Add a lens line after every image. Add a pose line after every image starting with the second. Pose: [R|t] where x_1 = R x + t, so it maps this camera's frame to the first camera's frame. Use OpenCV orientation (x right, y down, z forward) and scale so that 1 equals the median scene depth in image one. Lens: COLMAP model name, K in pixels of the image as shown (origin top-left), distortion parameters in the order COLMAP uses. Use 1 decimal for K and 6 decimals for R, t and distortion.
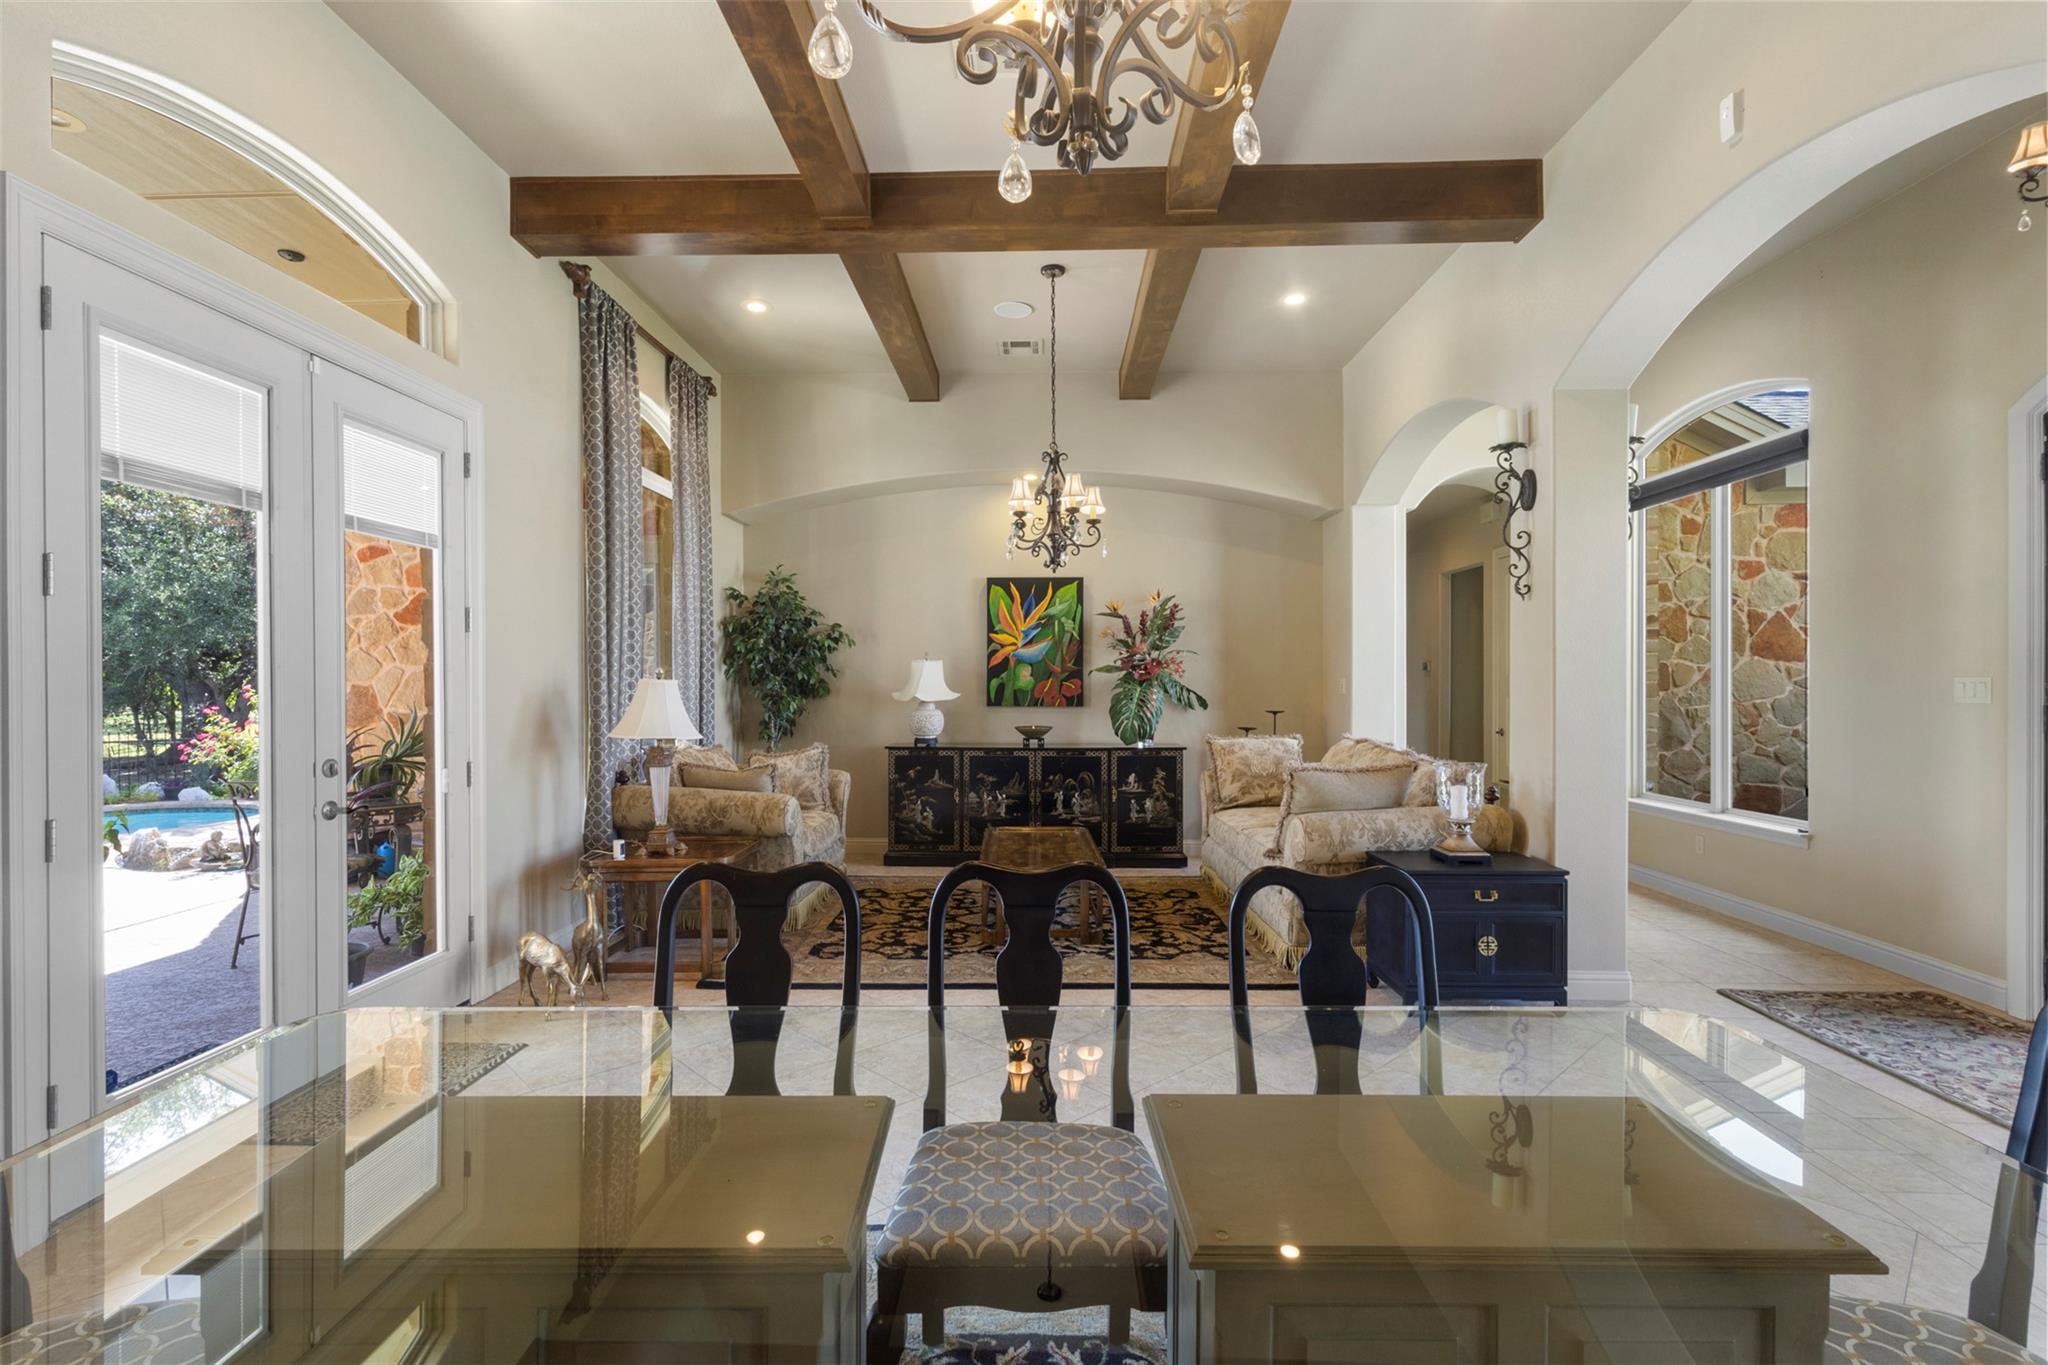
lens RADIAL K [[941.5, 0, 1016.0], [0, 941.5, 682.5], [0, 0, 1]] dist [-0.000308, 0.000432]
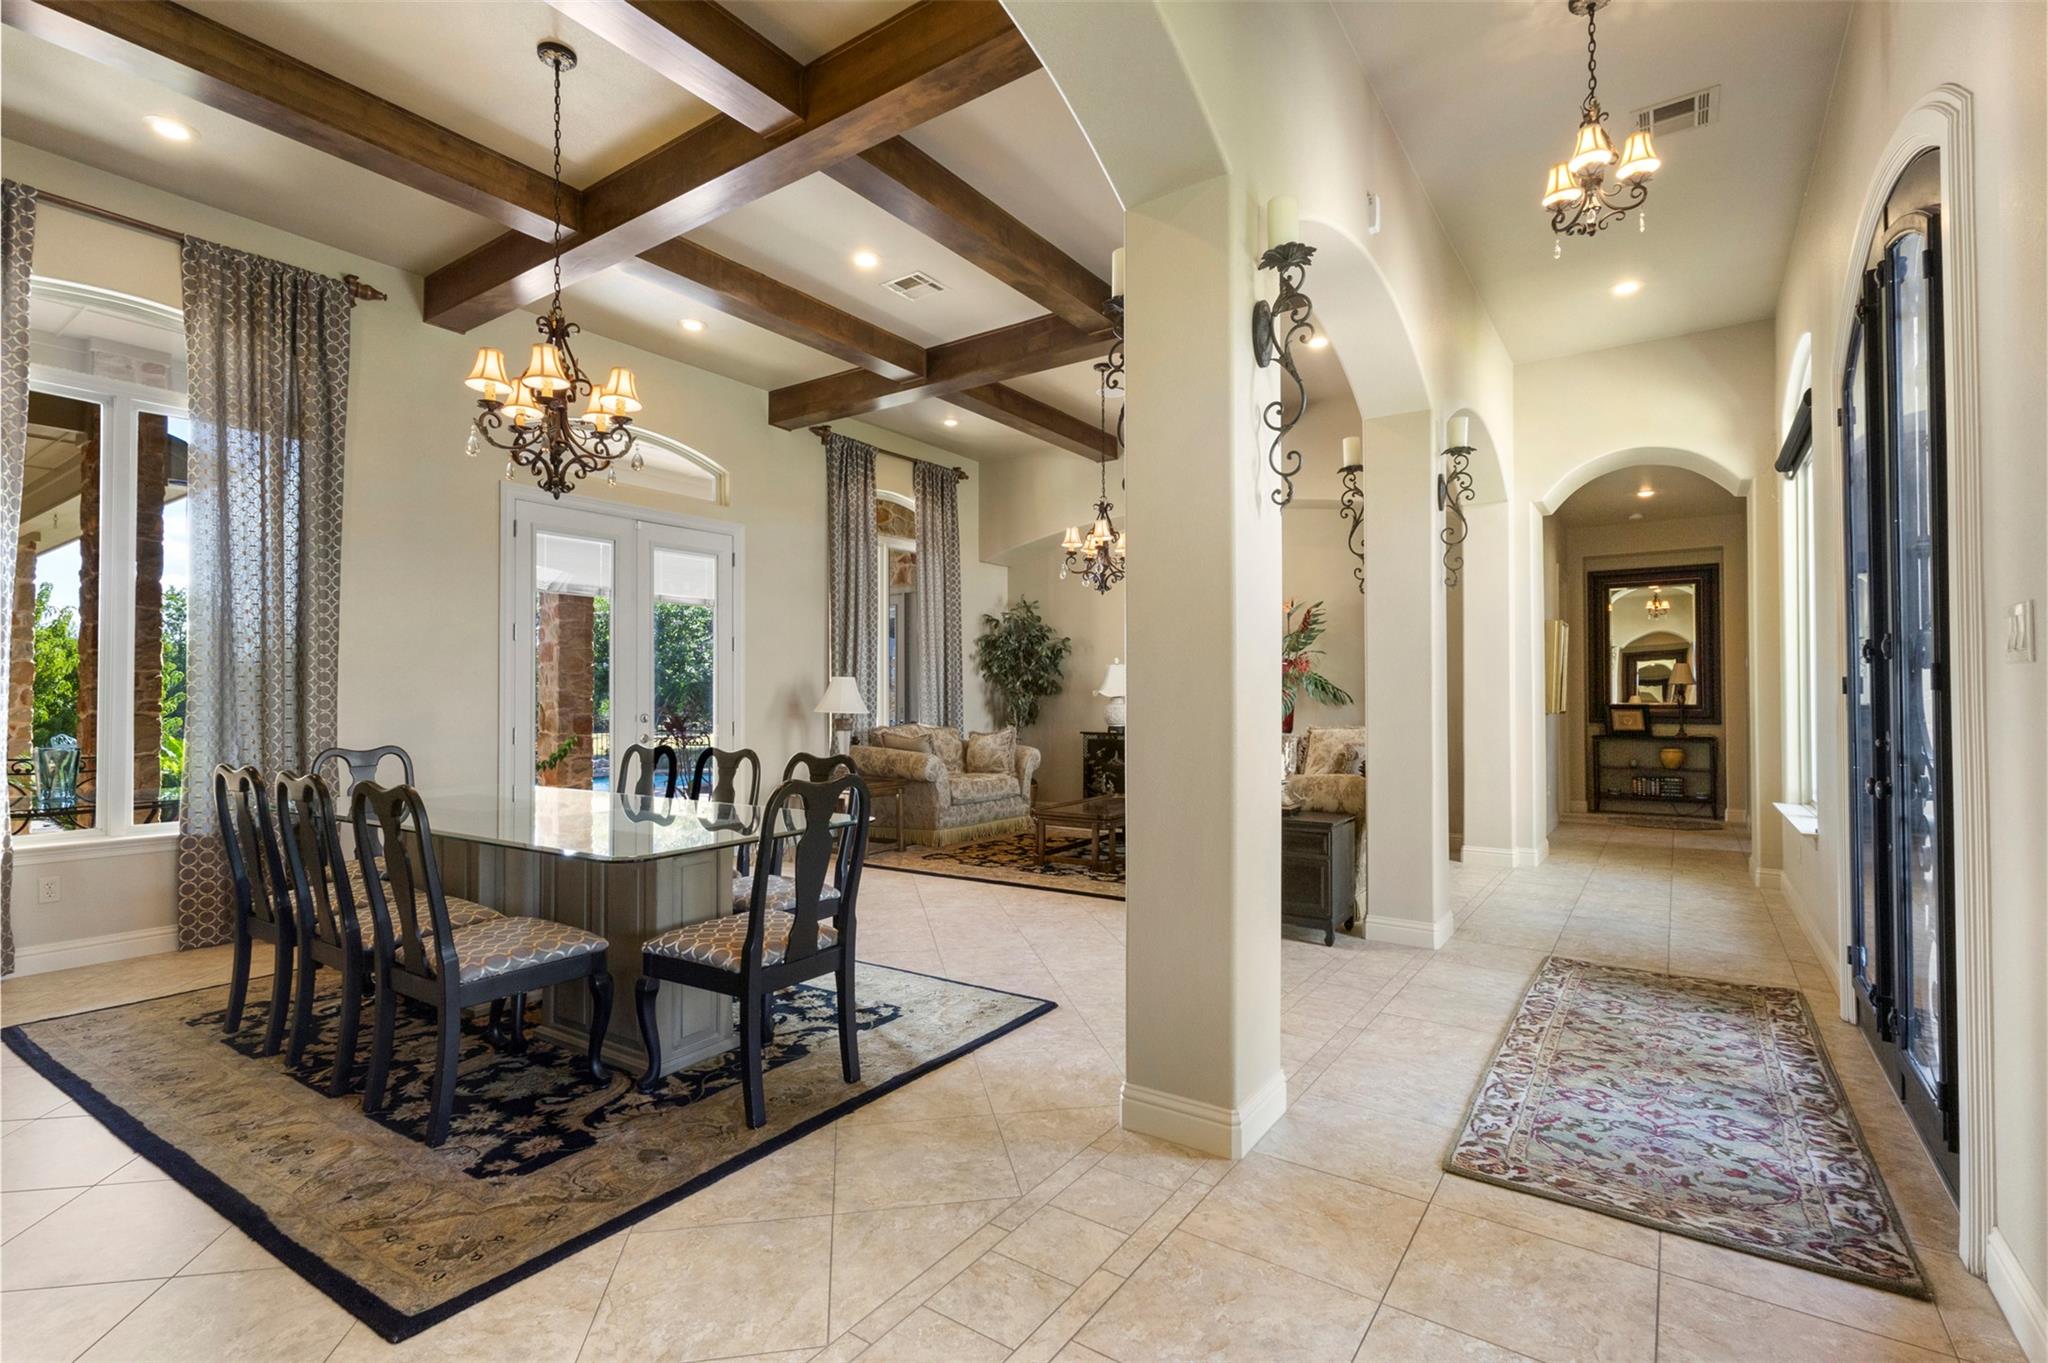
lens RADIAL K [[941.5, 0, 1016.0], [0, 941.5, 681.5], [0, 0, 1]] dist [-0.000308, 0.000432]
pose [[0.837019, -0.010082, -0.547081, 0.497879], [0.000392, 0.999841, -0.017827, 0.022233], [0.547174, 0.014707, 0.836890, -0.128804]]
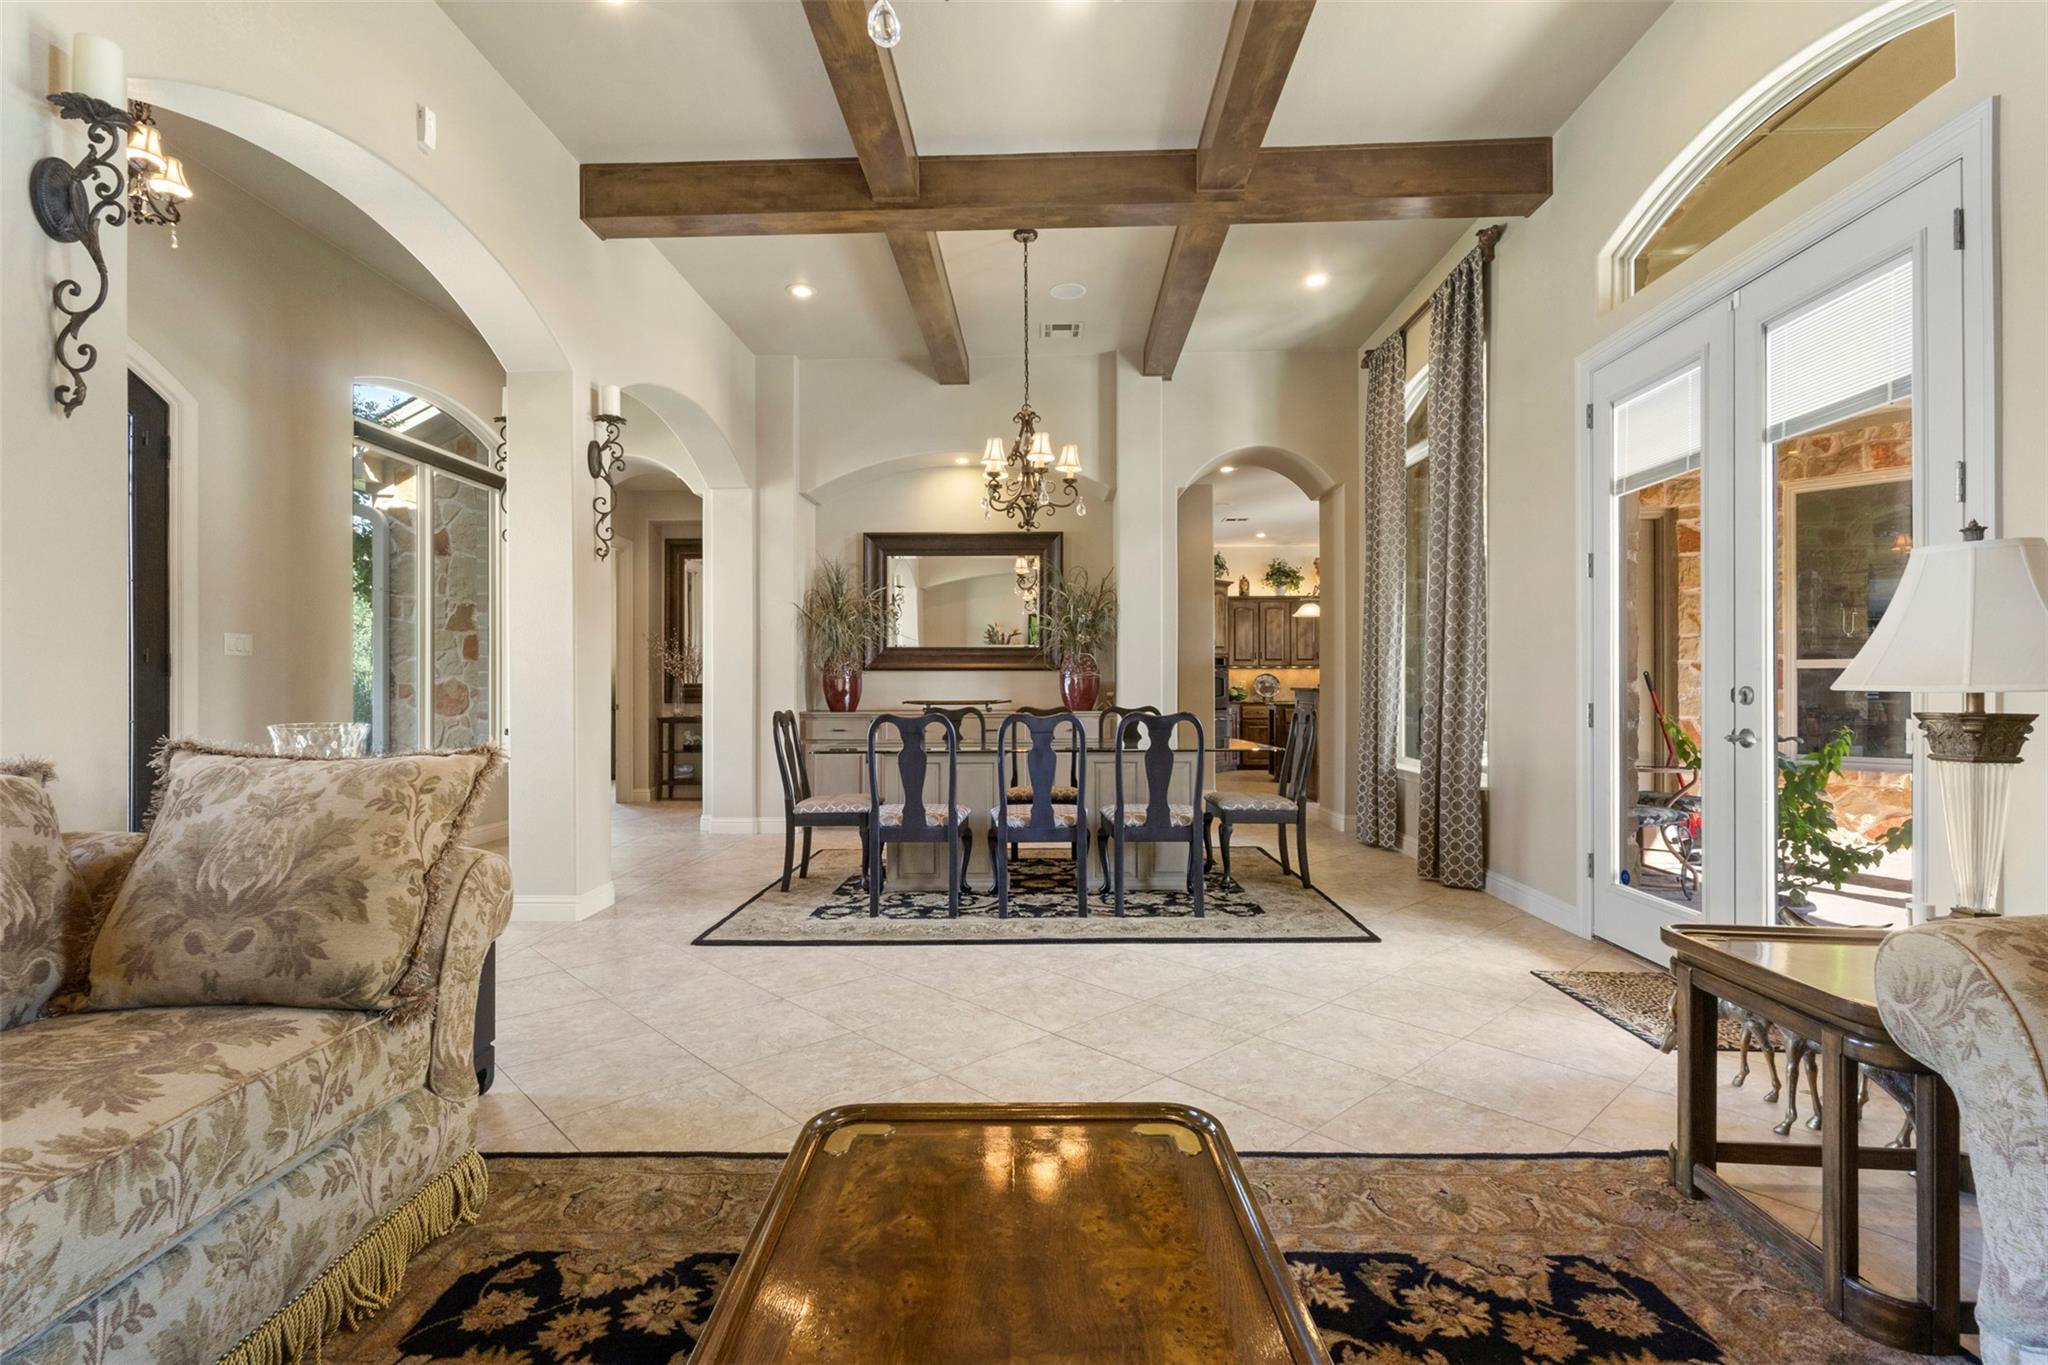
lens RADIAL K [[940.8, 0, 1013.5], [0, 940.8, 682.8], [0, 0, 1]] dist [0.003403, 0.000156]
pose [[-0.999986, 0.002485, 0.004616, 0.017742], [0.002470, 0.999991, -0.003371, 0.036922], [-0.004625, -0.003359, -0.999984, 0.921923]]
